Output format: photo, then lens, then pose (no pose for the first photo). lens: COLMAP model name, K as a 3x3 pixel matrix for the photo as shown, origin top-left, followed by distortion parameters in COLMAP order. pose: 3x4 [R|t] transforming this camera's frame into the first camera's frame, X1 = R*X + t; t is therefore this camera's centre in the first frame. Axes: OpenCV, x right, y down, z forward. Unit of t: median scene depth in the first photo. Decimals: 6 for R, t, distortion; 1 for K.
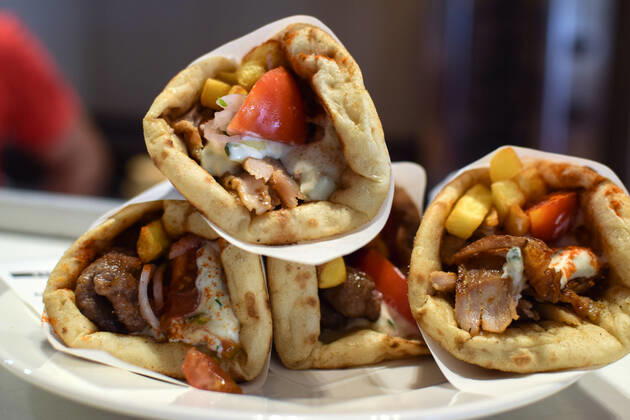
lens RADIAL K [[950.7, 0, 319.8], [0, 950.7, 209.7], [0, 0, 1]] dist [-0.029488, 0.000000]
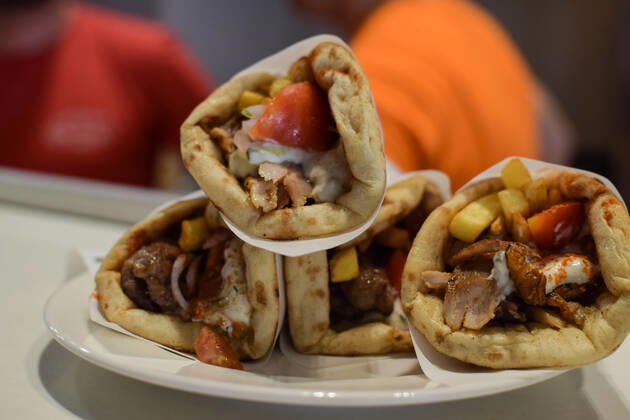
lens RADIAL K [[950.7, 0, 317.1], [0, 950.7, 210.8], [0, 0, 1]] dist [-0.029488, 0.000000]
pose [[0.975718, 0.033691, -0.216424, 0.226096], [-0.035552, 0.999357, -0.004709, 0.006240], [0.216126, 0.012289, 0.976288, -0.083770]]
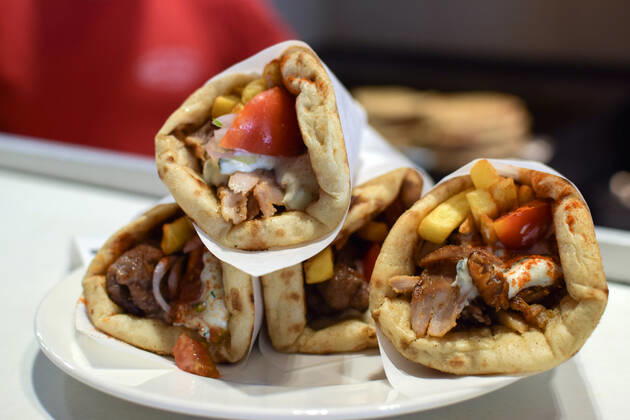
lens RADIAL K [[950.7, 0, 315.2], [0, 950.7, 211.2], [0, 0, 1]] dist [-0.029488, 0.000000]
pose [[0.965377, 0.026074, -0.259553, 0.312600], [-0.003526, 0.996205, 0.086961, -0.106036], [0.260836, -0.083035, 0.961805, -0.087697]]
